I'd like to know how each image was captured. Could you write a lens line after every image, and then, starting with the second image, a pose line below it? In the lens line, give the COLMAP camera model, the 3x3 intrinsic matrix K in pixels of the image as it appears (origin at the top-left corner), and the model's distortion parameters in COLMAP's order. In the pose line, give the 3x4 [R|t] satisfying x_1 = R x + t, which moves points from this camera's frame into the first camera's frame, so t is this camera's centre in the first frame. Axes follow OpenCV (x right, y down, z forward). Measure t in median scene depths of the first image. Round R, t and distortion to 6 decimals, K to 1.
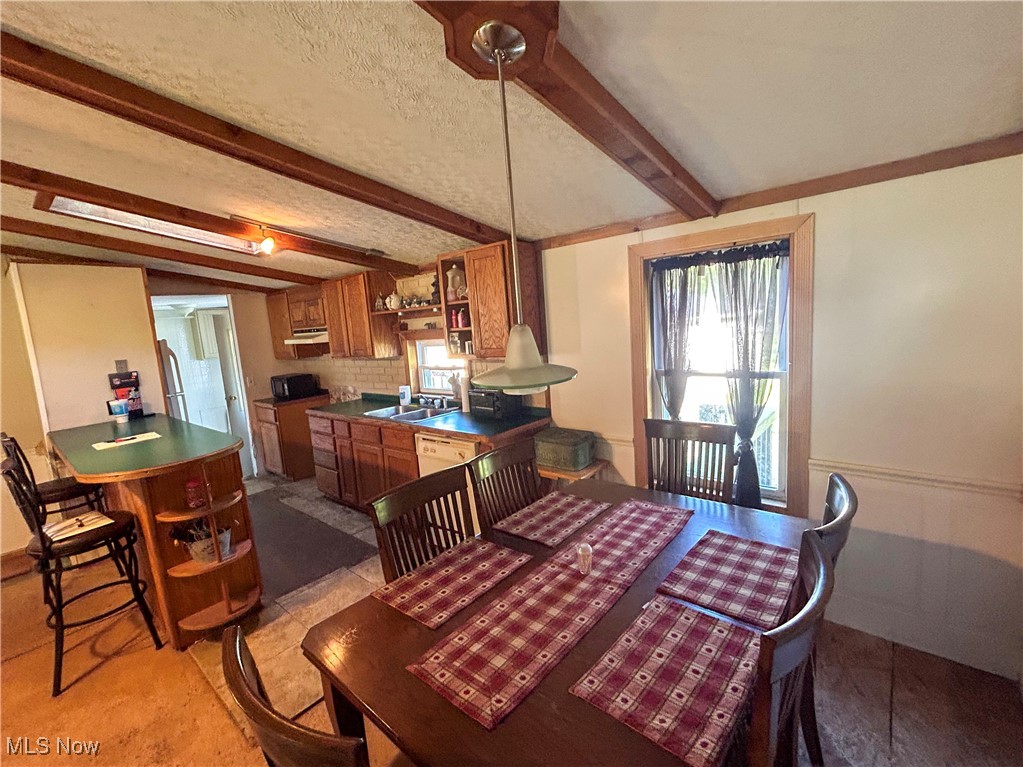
lens RADIAL K [[462.3, 0, 511.5], [0, 462.3, 383.5], [0, 0, 1]] dist [-0.000014, 0.000005]
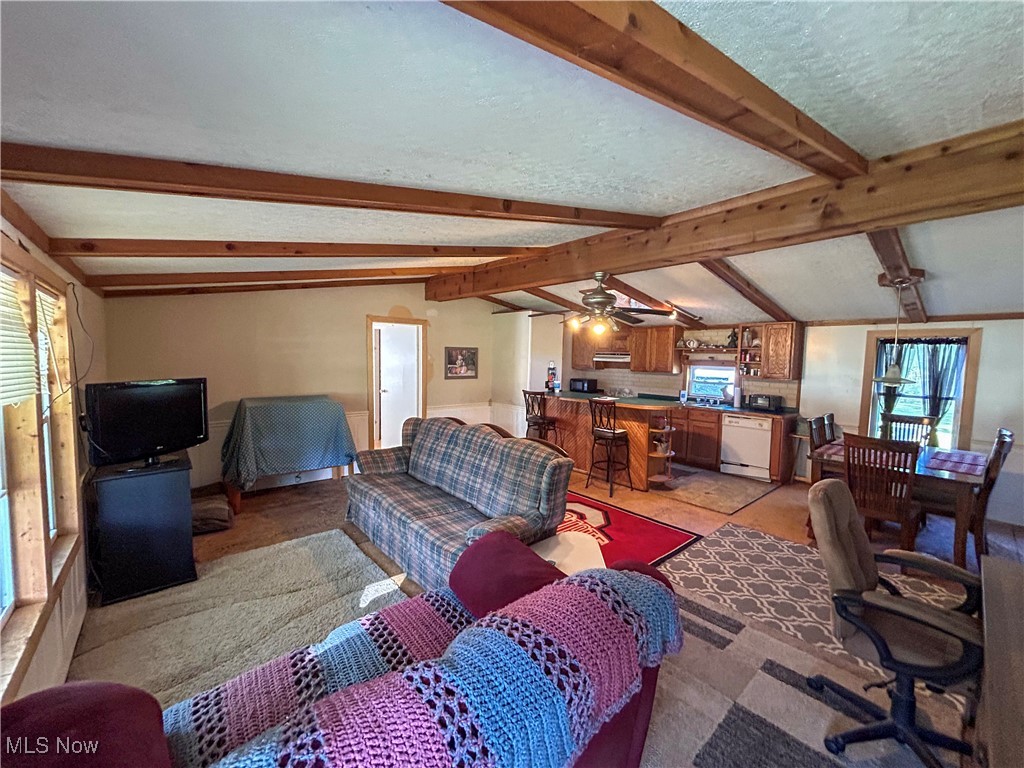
lens RADIAL K [[408.8, 0, 512.0], [0, 408.8, 384.0], [0, 0, 1]] dist [-0.000793, -0.000158]
pose [[0.986424, 0.100229, -0.130085, -0.863333], [-0.107377, 0.993003, -0.049136, 0.162747], [0.124250, 0.062437, 0.990285, -0.809166]]
